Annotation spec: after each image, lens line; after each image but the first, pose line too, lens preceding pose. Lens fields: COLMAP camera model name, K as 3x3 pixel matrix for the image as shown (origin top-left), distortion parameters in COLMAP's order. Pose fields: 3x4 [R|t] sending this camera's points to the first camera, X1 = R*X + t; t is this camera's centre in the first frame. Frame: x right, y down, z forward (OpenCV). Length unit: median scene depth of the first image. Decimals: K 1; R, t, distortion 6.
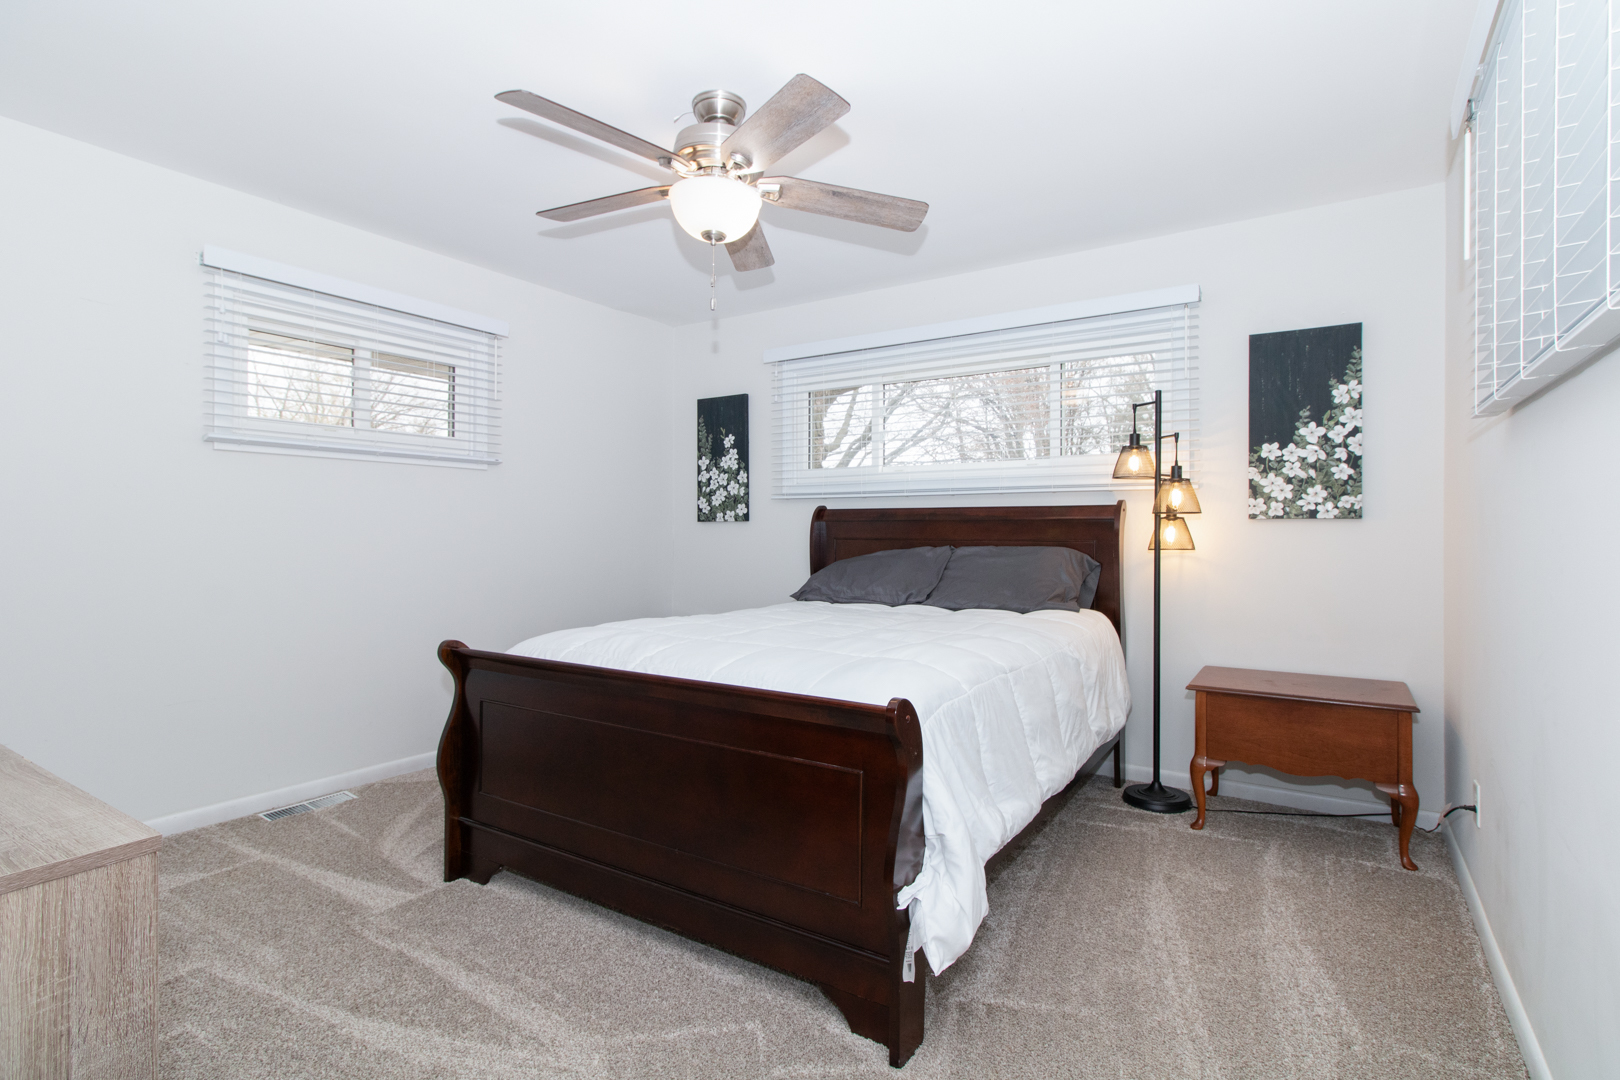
lens RADIAL K [[715.0, 0, 810.0], [0, 715.0, 540.0], [0, 0, 1]] dist [-0.000702, -0.000169]
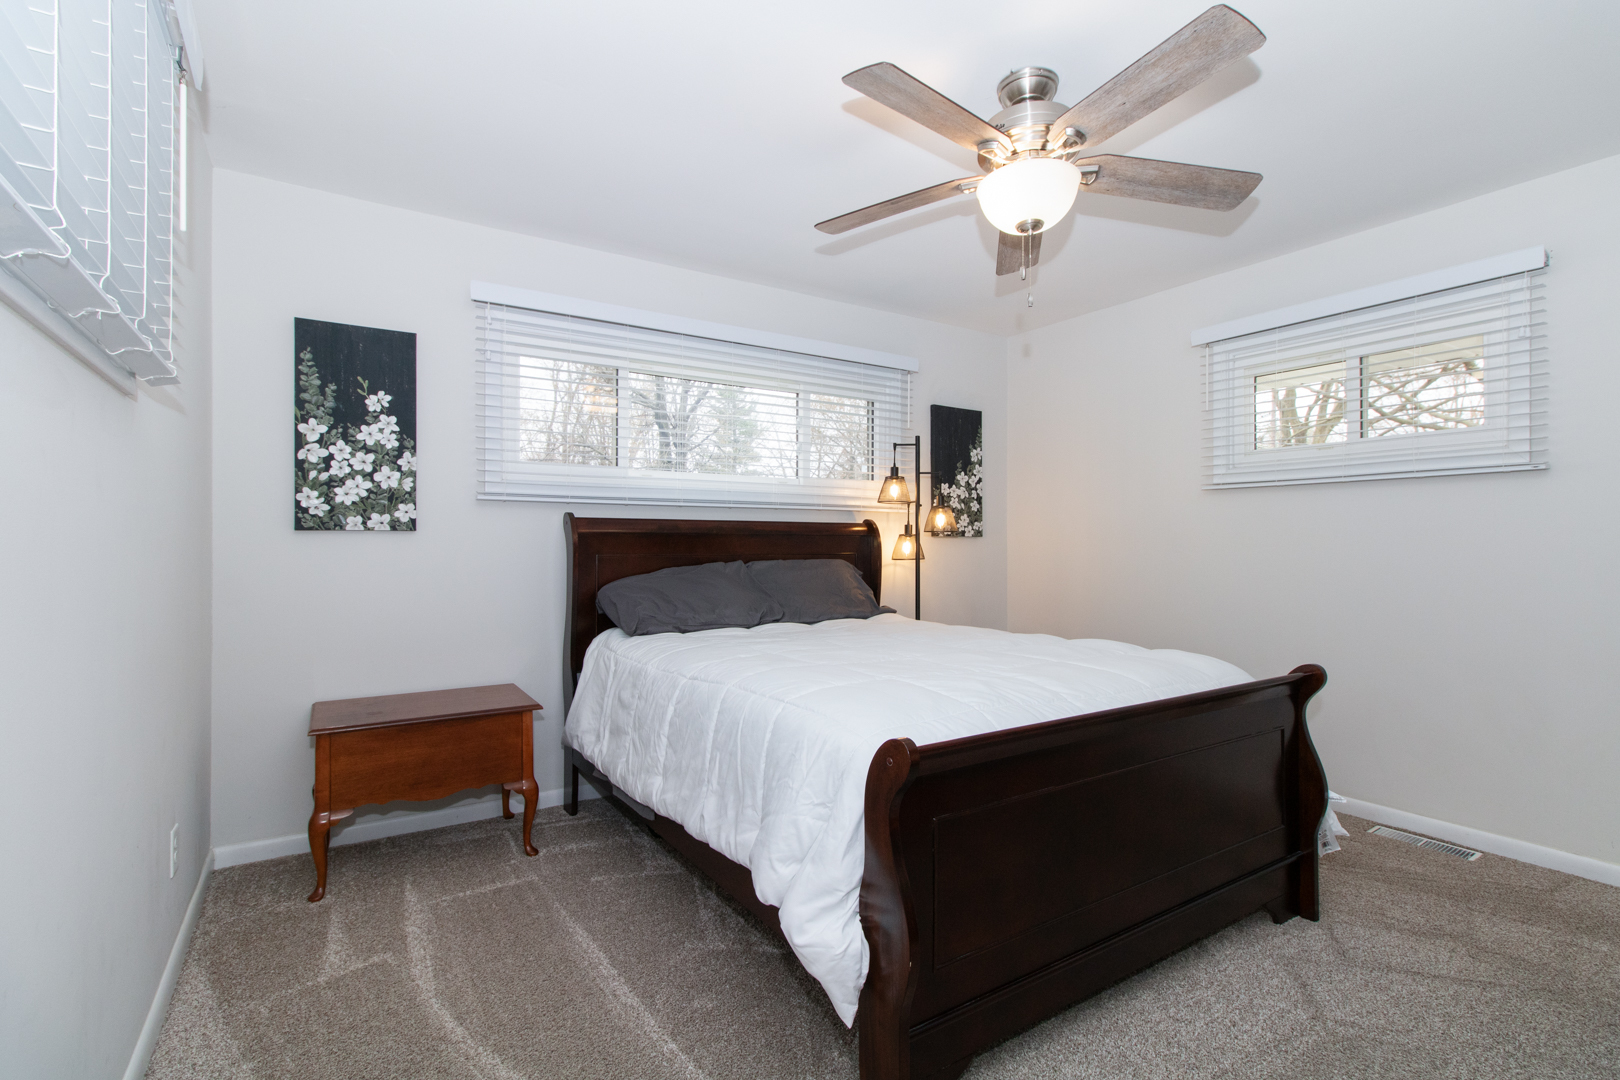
lens RADIAL K [[779.1, 0, 811.4], [0, 779.1, 529.6], [0, 0, 1]] dist [-0.002928, -0.000966]
pose [[0.427658, 0.019266, 0.903735, -0.871263], [0.015221, 0.999478, -0.028509, -0.003316], [-0.903812, 0.025948, 0.427142, 0.581303]]
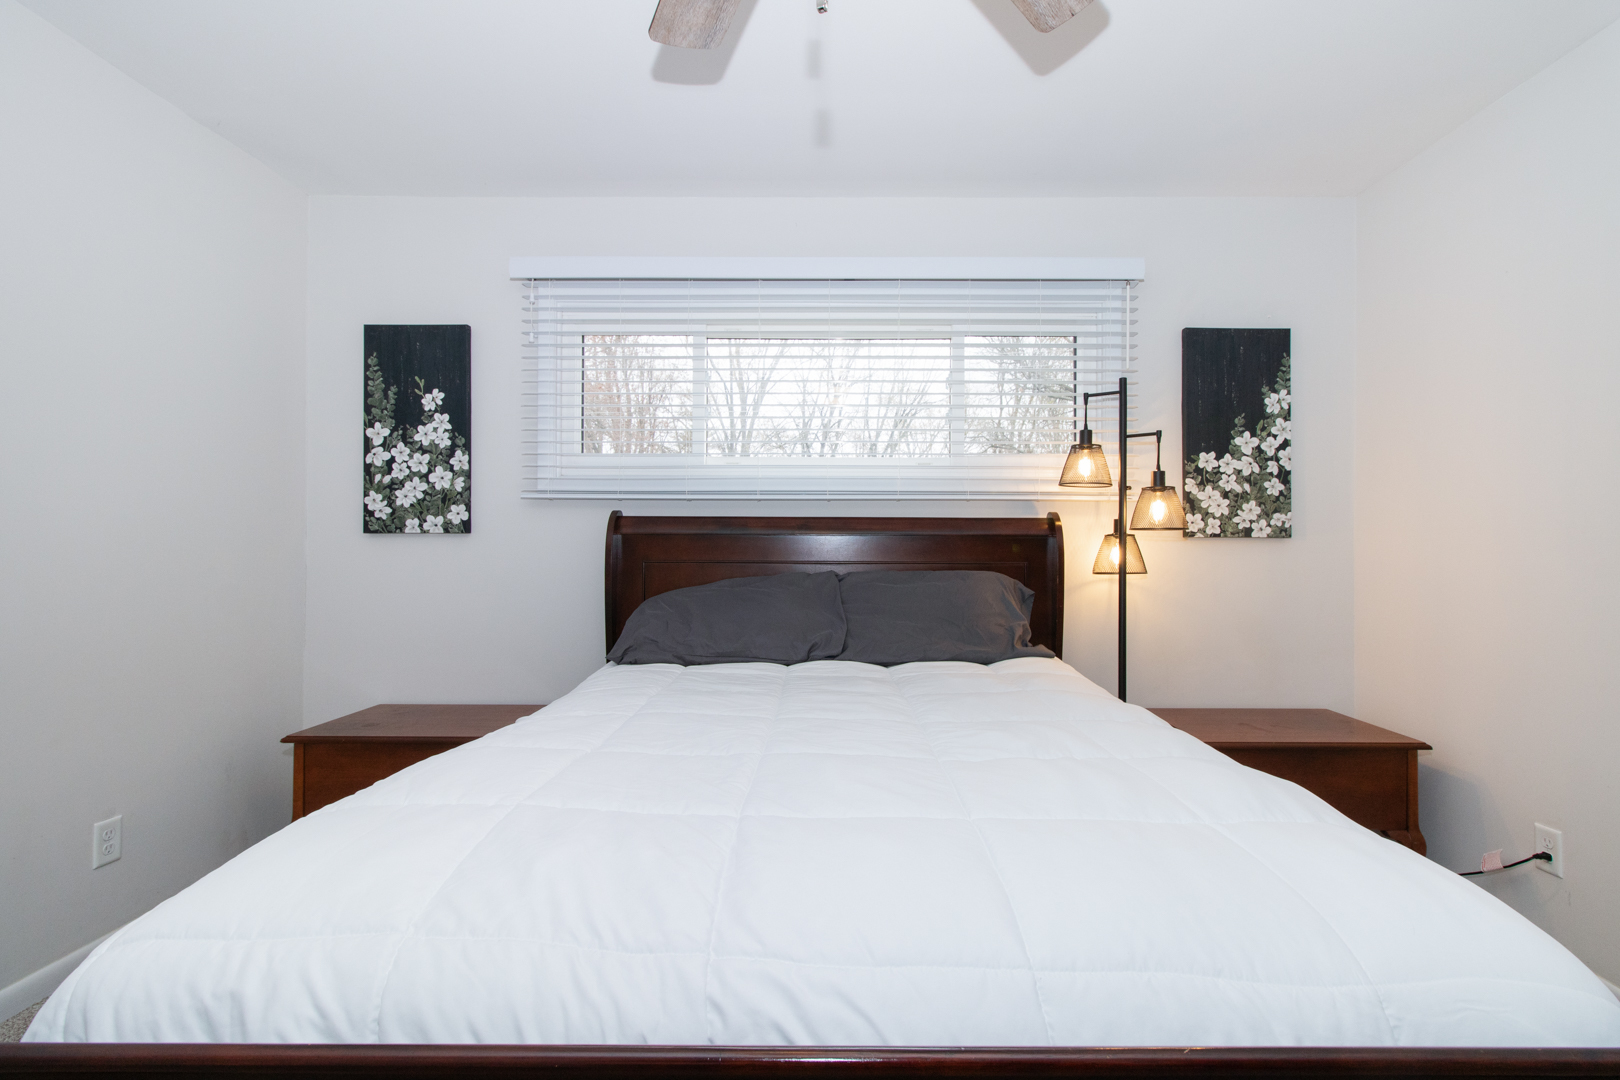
lens RADIAL K [[759.0, 0, 811.2], [0, 759.0, 543.7], [0, 0, 1]] dist [-0.000558, 0.000108]
pose [[0.856511, 0.004765, 0.516107, -0.263205], [0.004232, 0.999859, -0.016255, -0.008527], [-0.516111, 0.016106, 0.856370, 0.450456]]
